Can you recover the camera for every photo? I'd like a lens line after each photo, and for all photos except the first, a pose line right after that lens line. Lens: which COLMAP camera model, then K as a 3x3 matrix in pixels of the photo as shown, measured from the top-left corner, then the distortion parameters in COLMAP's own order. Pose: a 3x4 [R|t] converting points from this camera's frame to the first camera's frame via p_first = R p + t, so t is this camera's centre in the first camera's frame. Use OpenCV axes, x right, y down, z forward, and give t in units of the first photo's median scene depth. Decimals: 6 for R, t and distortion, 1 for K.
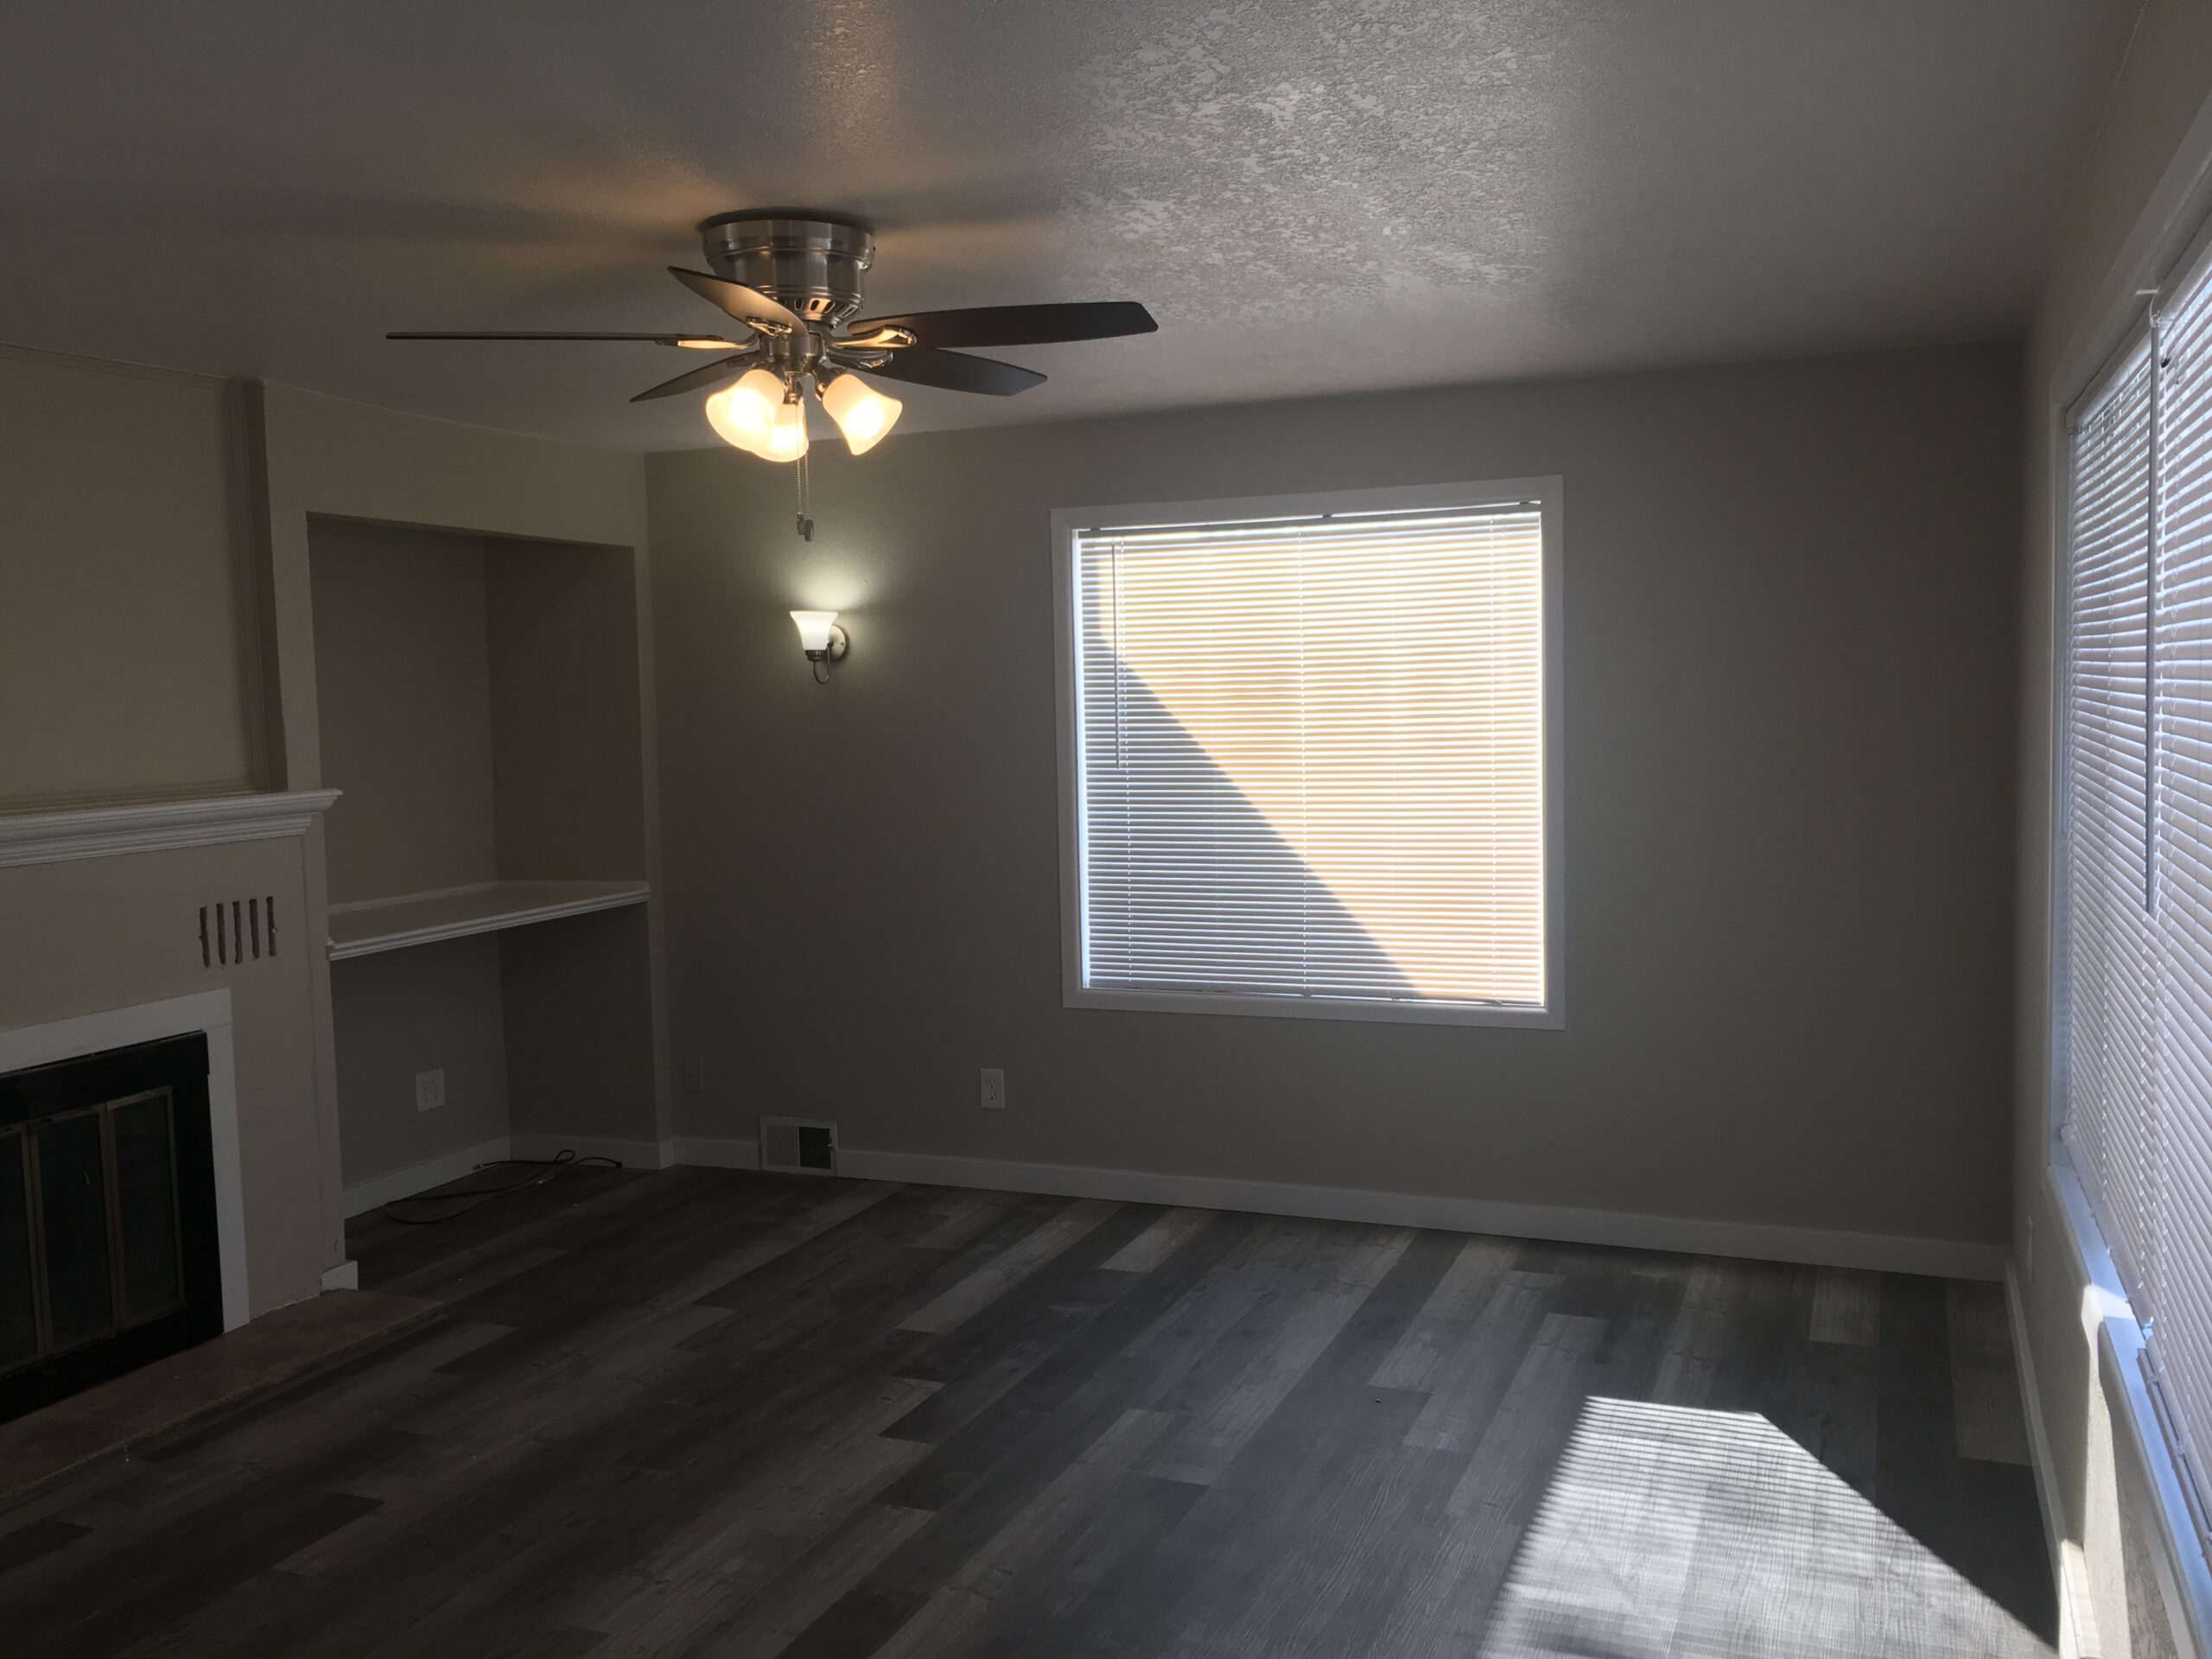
lens RADIAL K [[1877.5, 0, 1106.3], [0, 1877.5, 832.2], [0, 0, 1]] dist [0.046153, -0.001088]
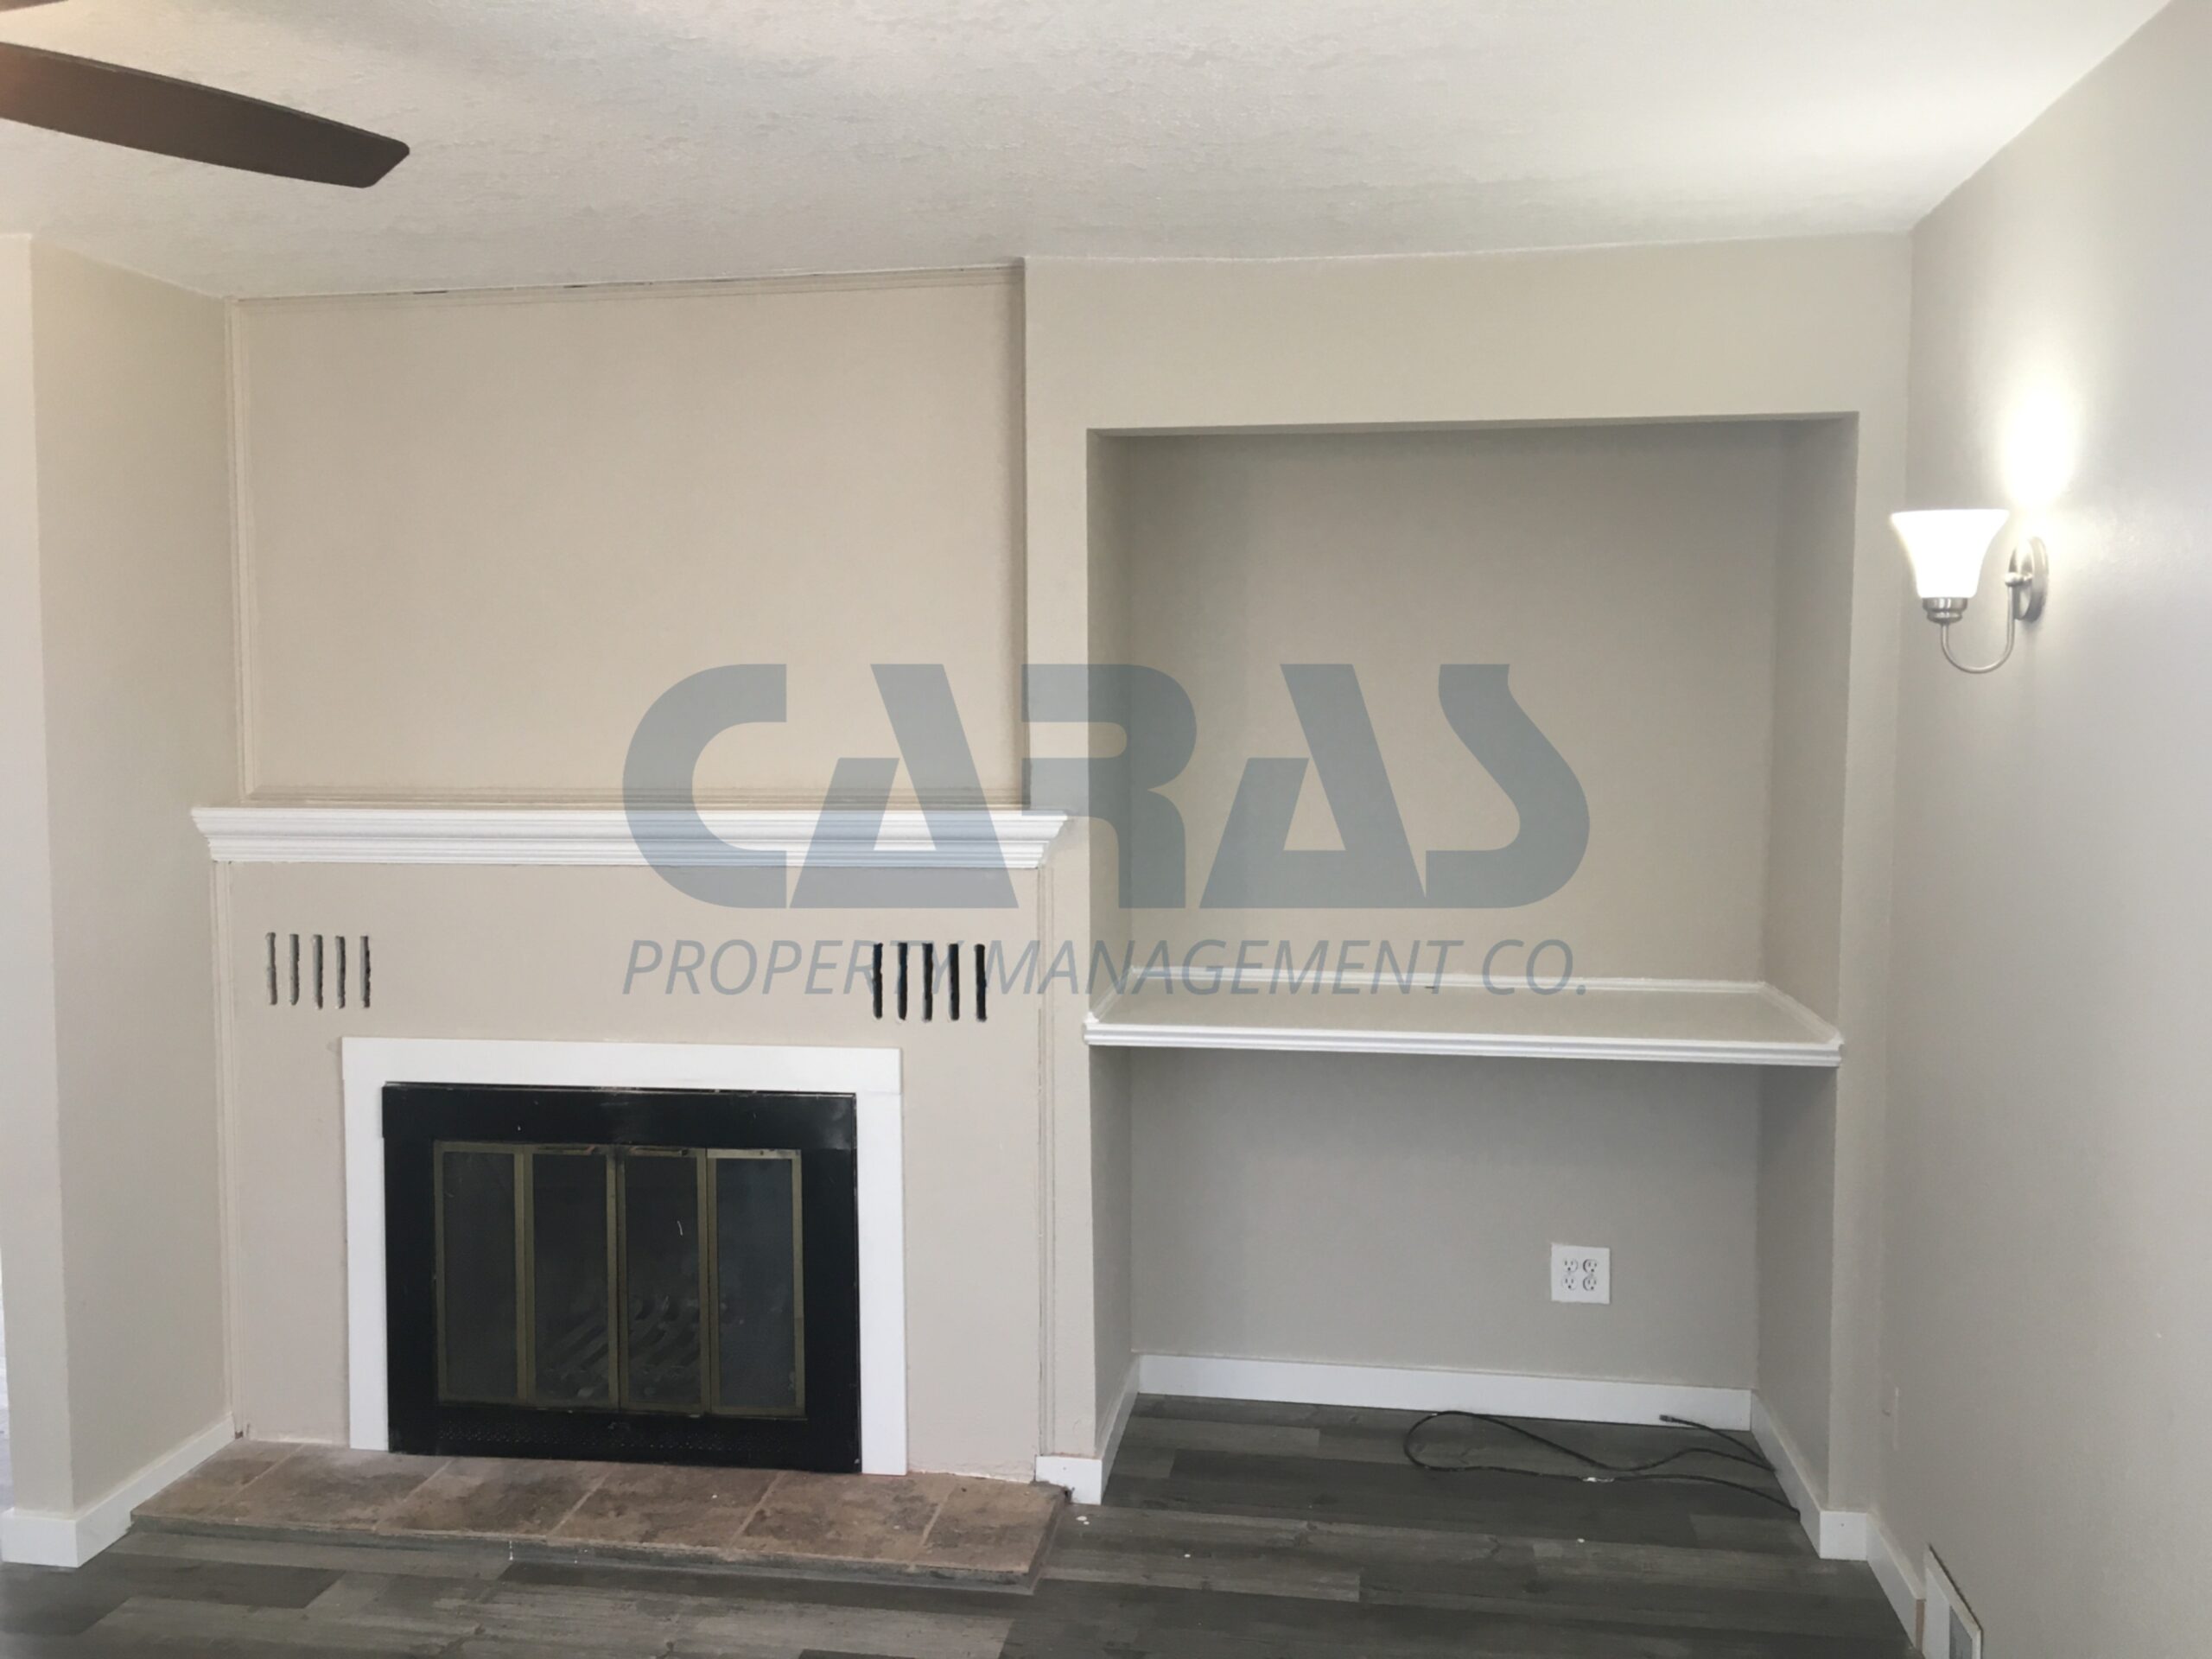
lens RADIAL K [[1877.5, 0, 1108.5], [0, 1877.5, 817.9], [0, 0, 1]] dist [0.046153, -0.001088]
pose [[0.239515, 0.090630, -0.966653, 0.302105], [-0.080531, 0.994057, 0.073246, -0.077107], [0.967547, 0.060302, 0.245390, 0.871245]]
